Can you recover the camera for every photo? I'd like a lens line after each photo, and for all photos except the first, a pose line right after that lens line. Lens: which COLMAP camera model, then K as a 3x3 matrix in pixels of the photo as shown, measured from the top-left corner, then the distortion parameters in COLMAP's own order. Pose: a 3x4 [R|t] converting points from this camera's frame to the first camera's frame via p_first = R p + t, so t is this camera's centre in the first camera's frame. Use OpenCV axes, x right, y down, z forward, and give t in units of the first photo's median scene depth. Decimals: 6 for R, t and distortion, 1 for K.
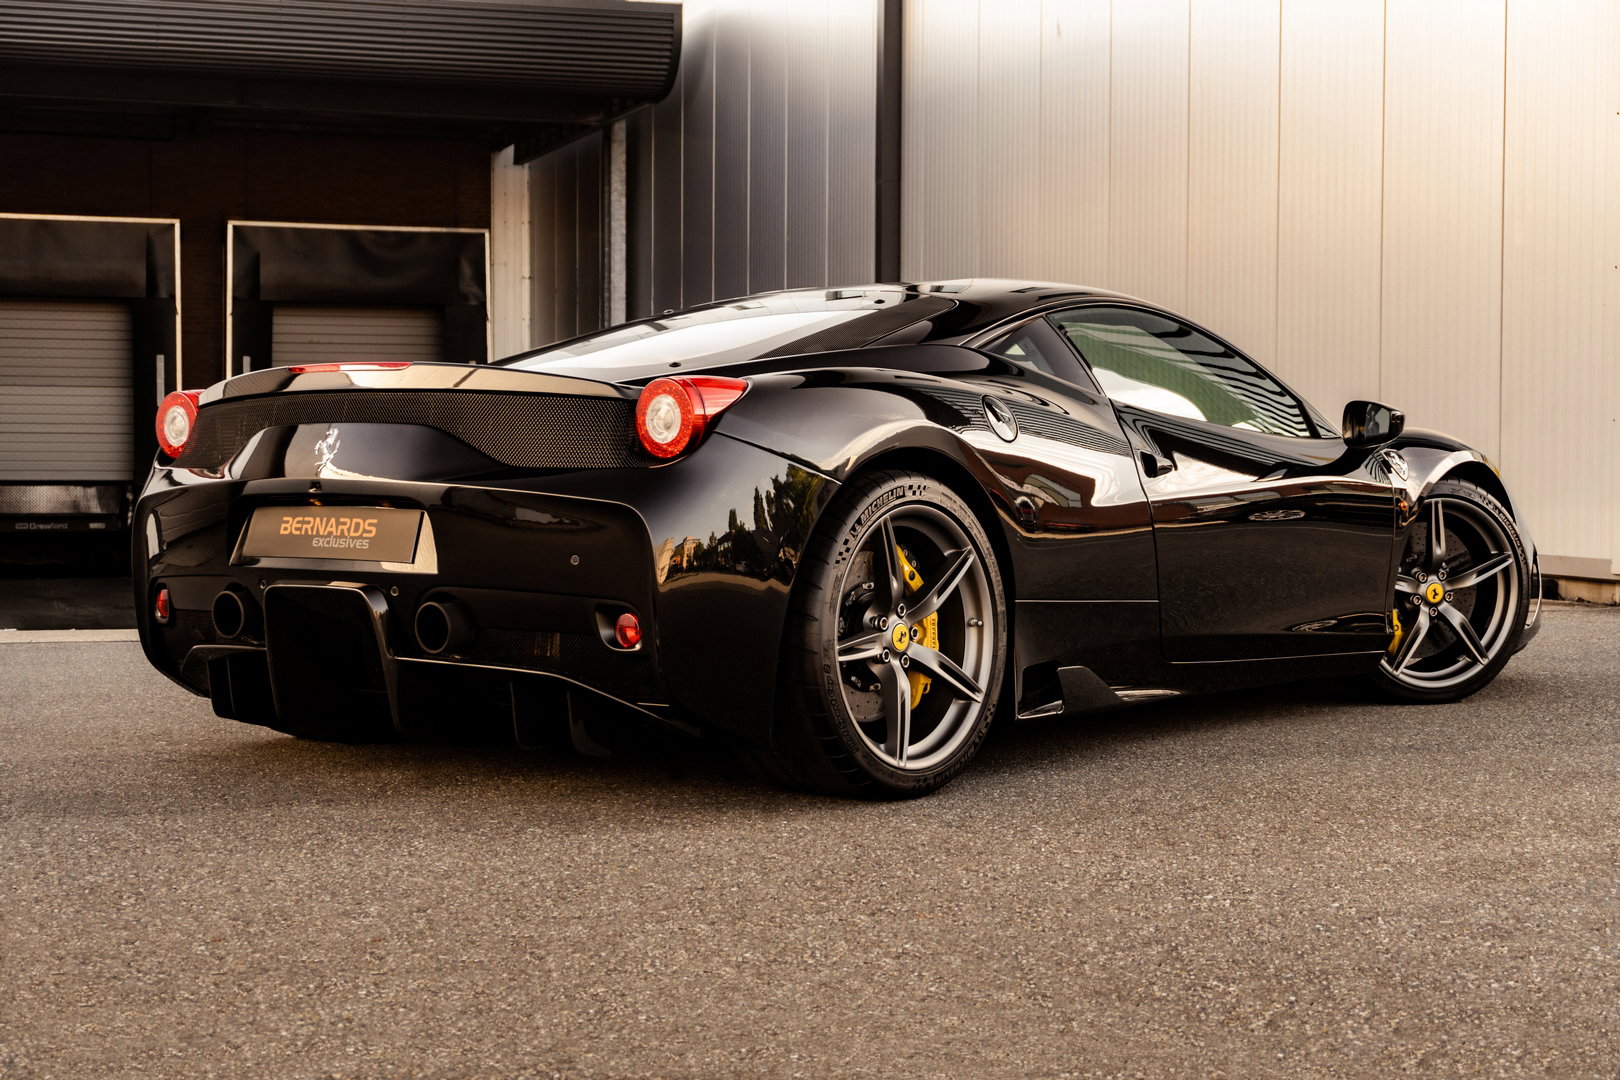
lens RADIAL K [[2491.5, 0, 810.0], [0, 2491.5, 540.0], [0, 0, 1]] dist [-0.001387, -0.008254]
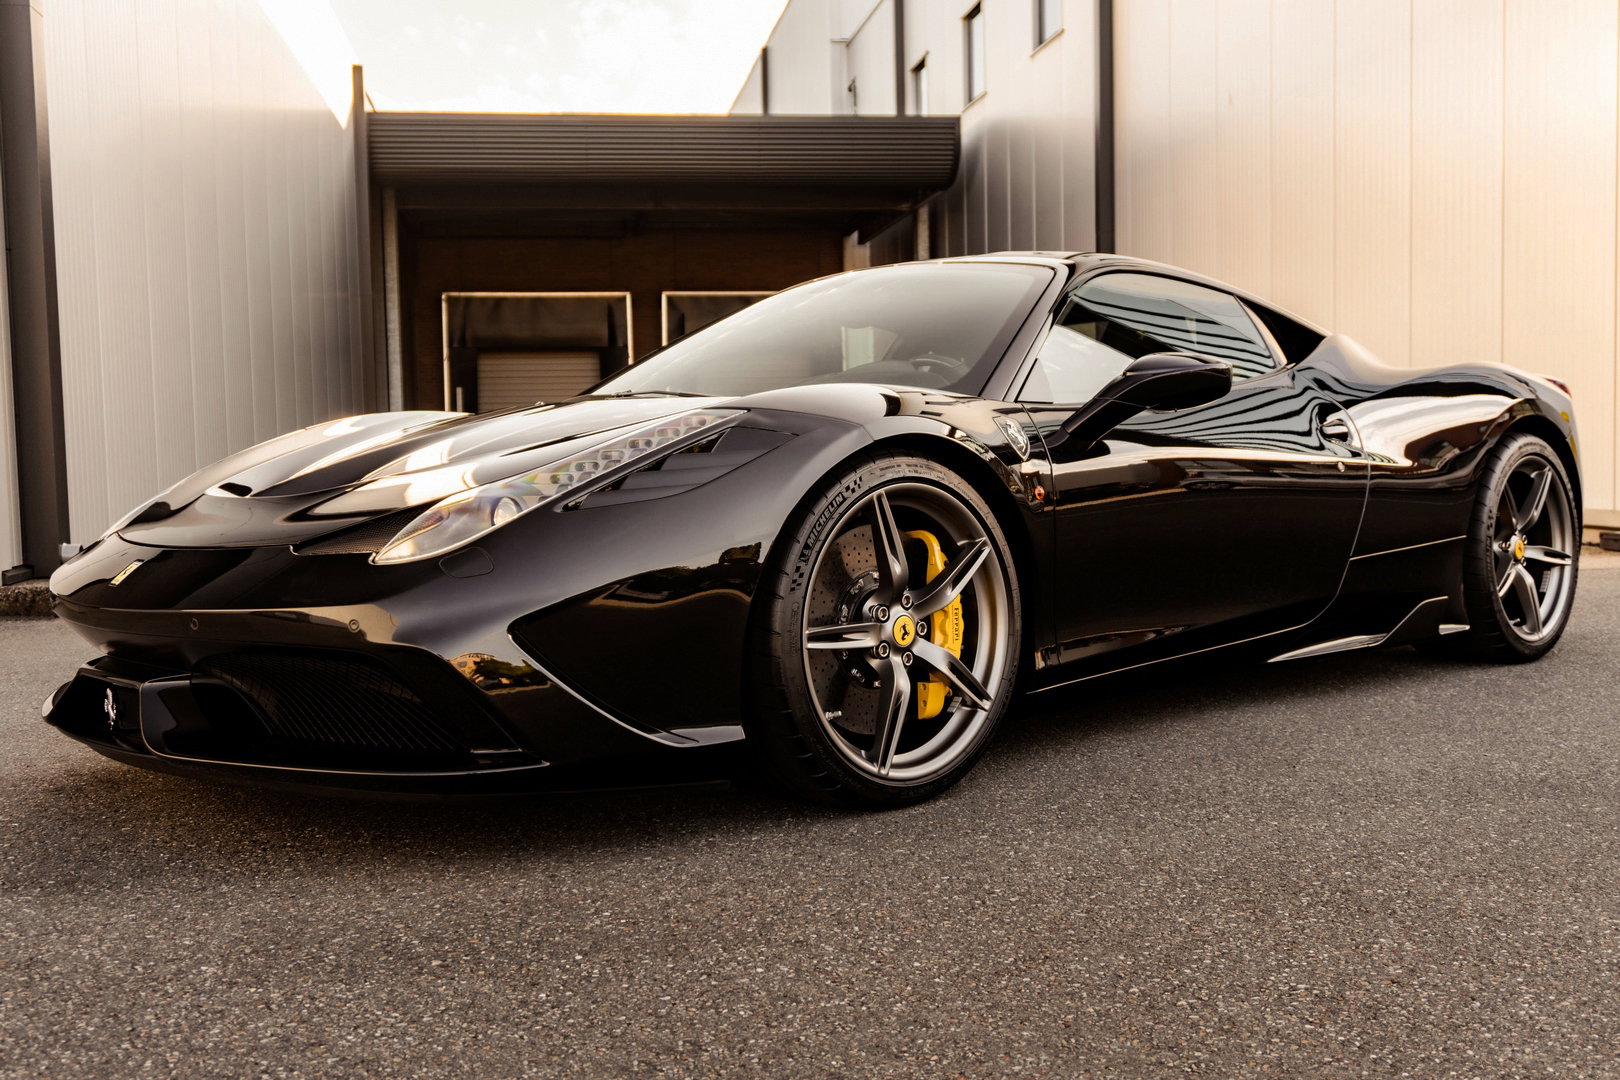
lens RADIAL K [[1645.8, 0, 836.4], [0, 1645.8, 533.3], [0, 0, 1]] dist [0.011875, 0.017124]
pose [[0.987074, -0.007031, -0.160109, 0.117137], [0.010302, 0.999755, 0.019613, -0.009000], [0.159932, -0.021009, 0.986905, 0.505226]]
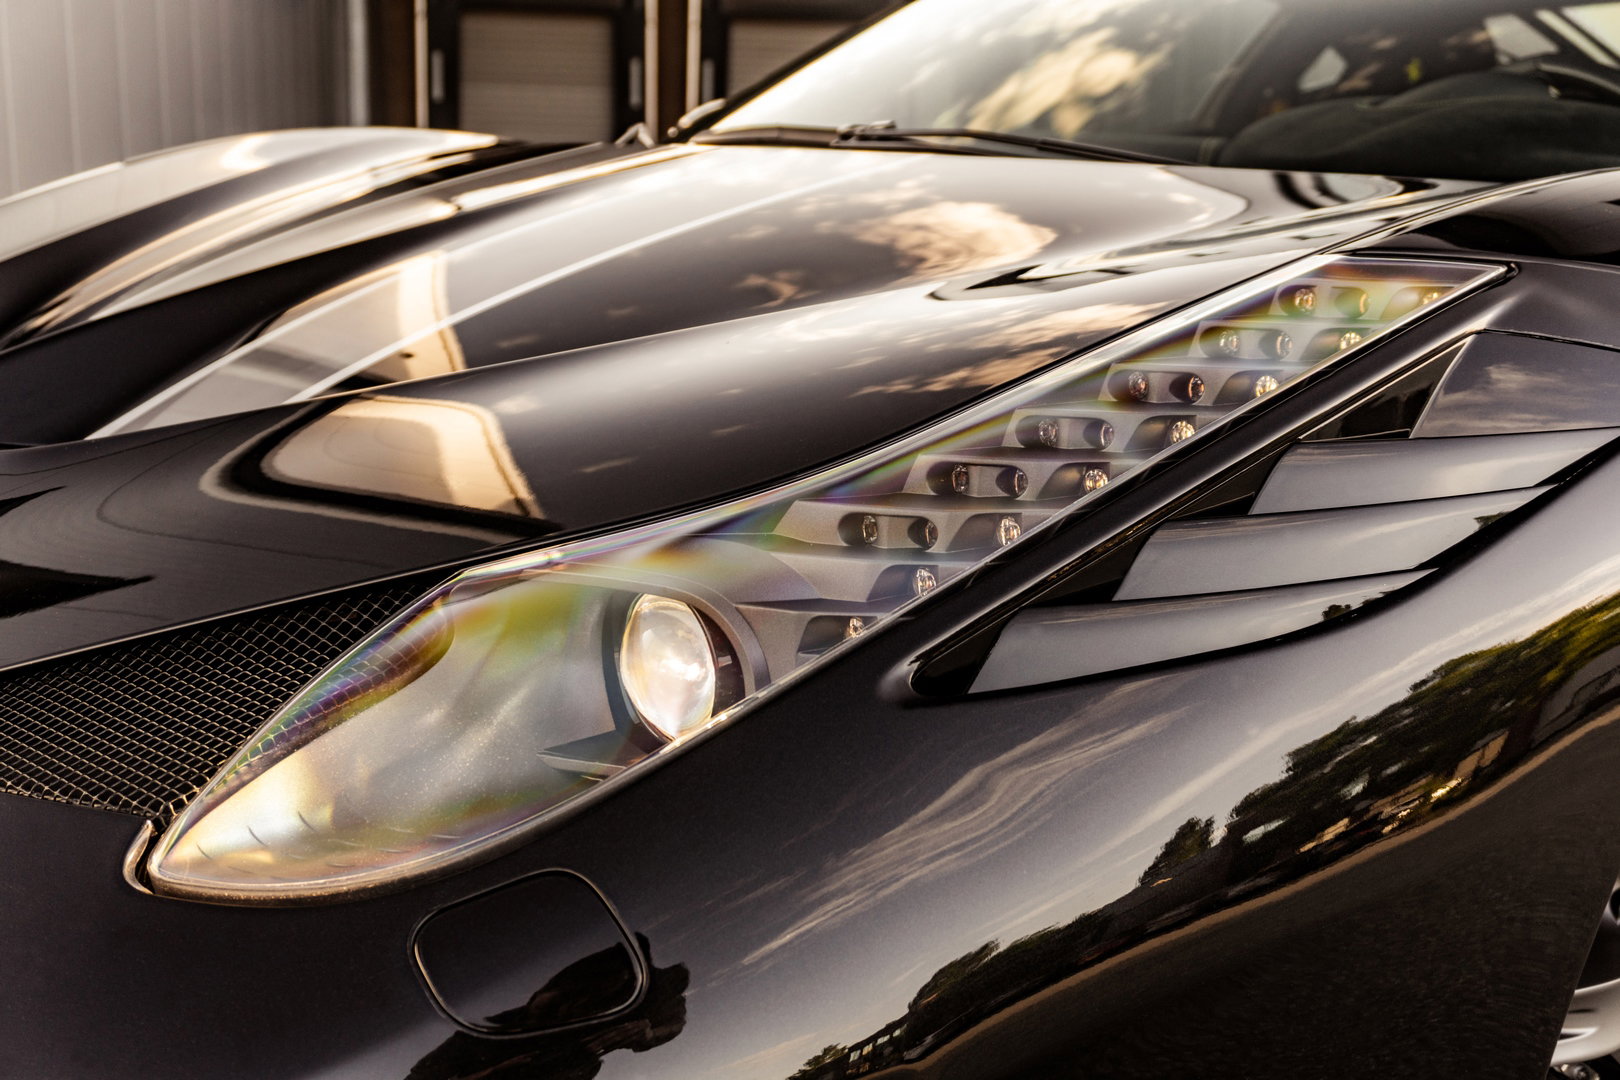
lens RADIAL K [[1819.6, 0, 810.0], [0, 1819.6, 540.0], [0, 0, 1]] dist [0.003759, -0.012344]
pose [[0.981141, 0.066506, -0.181491, -0.034216], [-0.033218, 0.982989, 0.180637, -0.044116], [0.190417, -0.171202, 0.966660, 0.867579]]
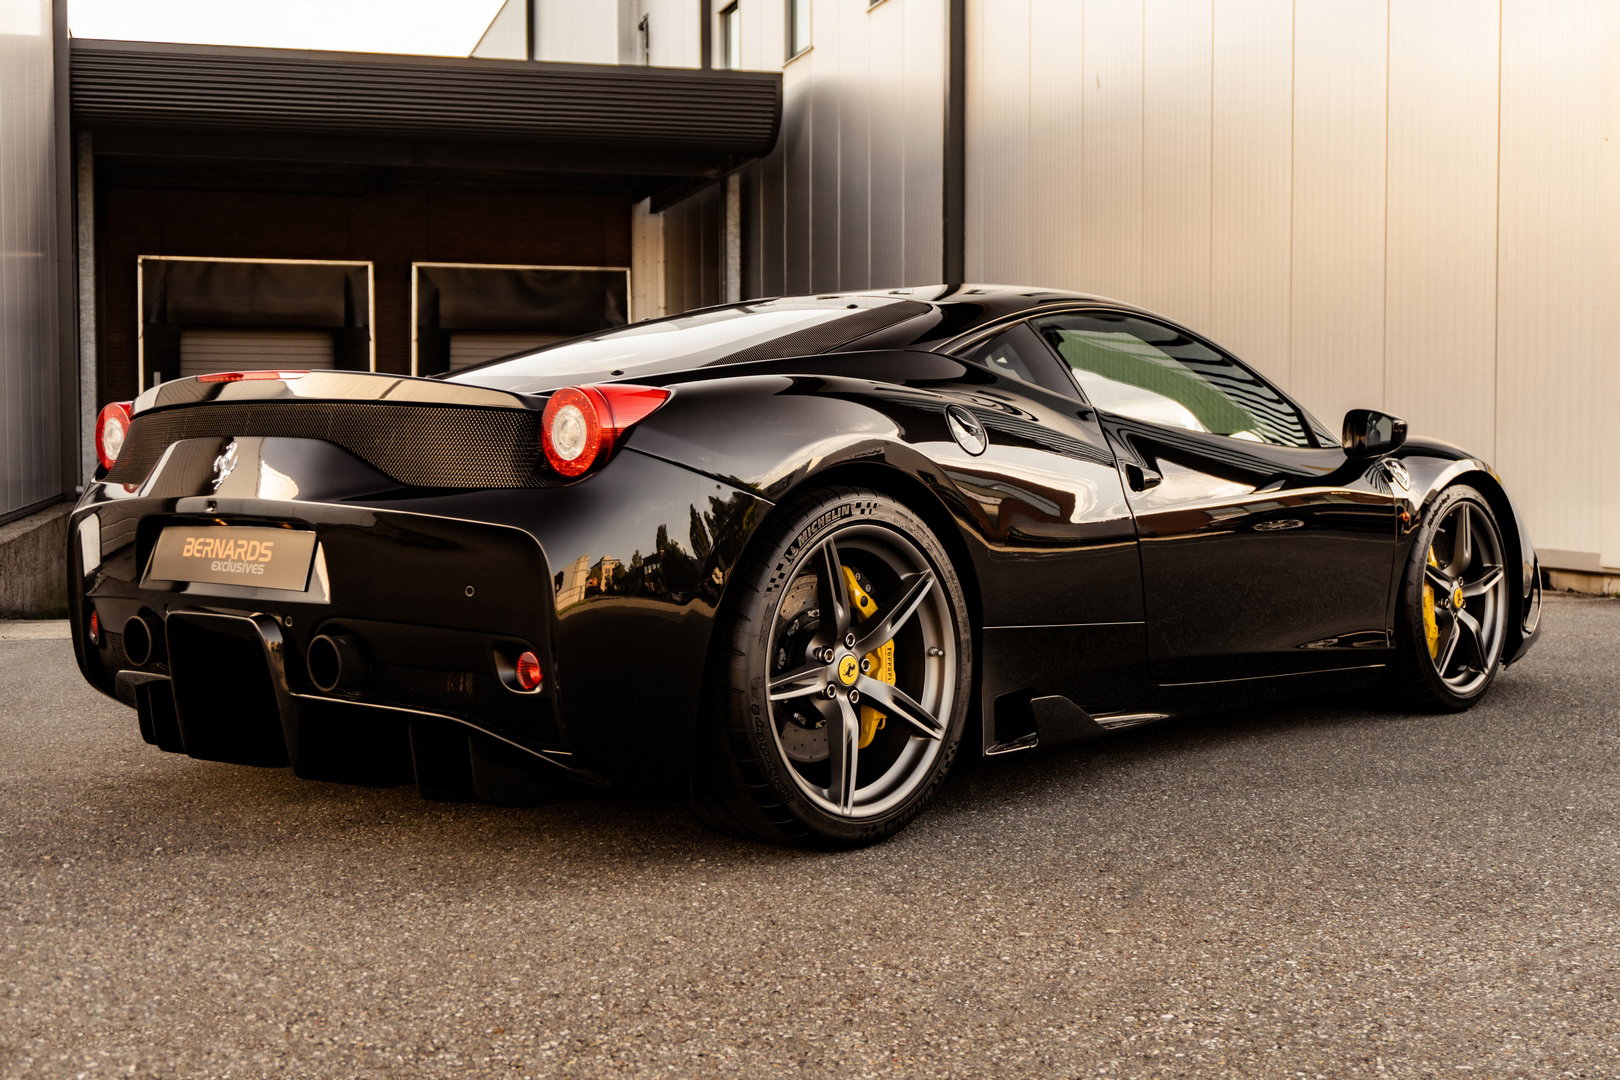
lens RADIAL K [[2014.9, 0, 810.0], [0, 2014.9, 540.0], [0, 0, 1]] dist [-0.012518, 0.007975]
pose [[0.998564, -0.000824, -0.053572, 0.058659], [0.001273, 0.999964, 0.008350, -0.013938], [0.053563, -0.008406, 0.998529, 0.251105]]
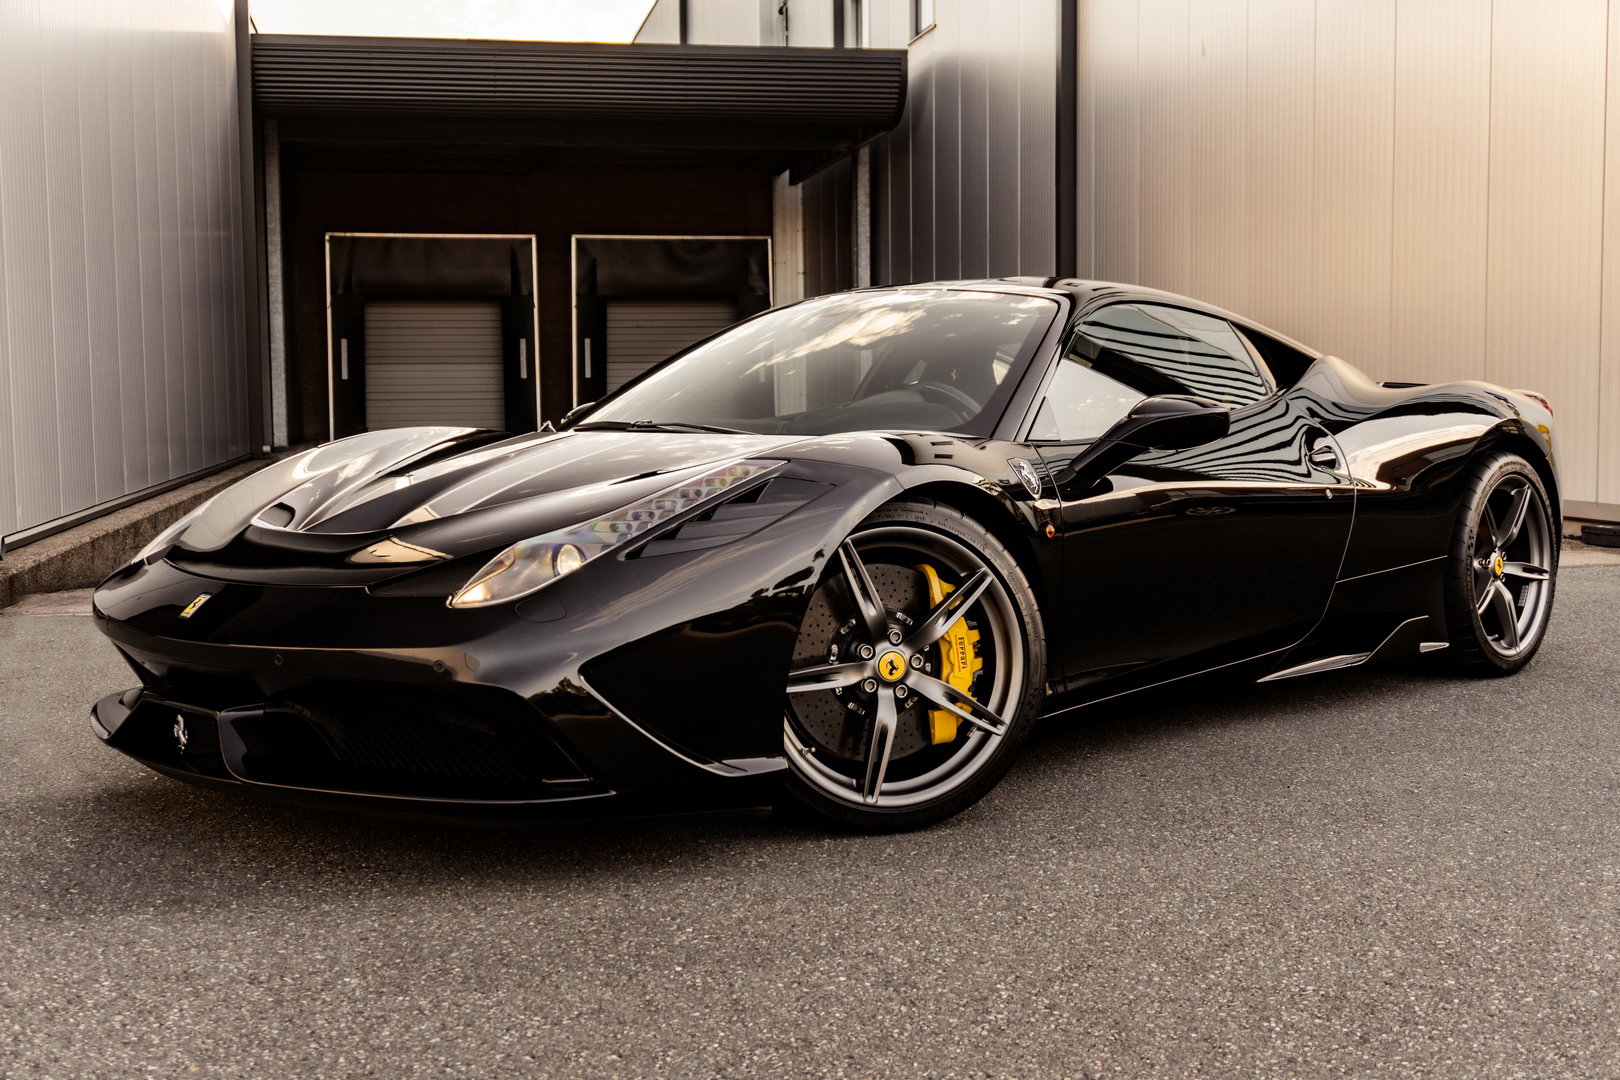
lens RADIAL K [[1819.6, 0, 810.0], [0, 1819.6, 540.0], [0, 0, 1]] dist [0.003759, -0.012344]
pose [[0.991338, -0.004078, -0.131269, 0.093061], [0.009555, 0.999108, 0.041123, -0.038346], [0.130985, -0.042021, 0.990493, 0.396638]]
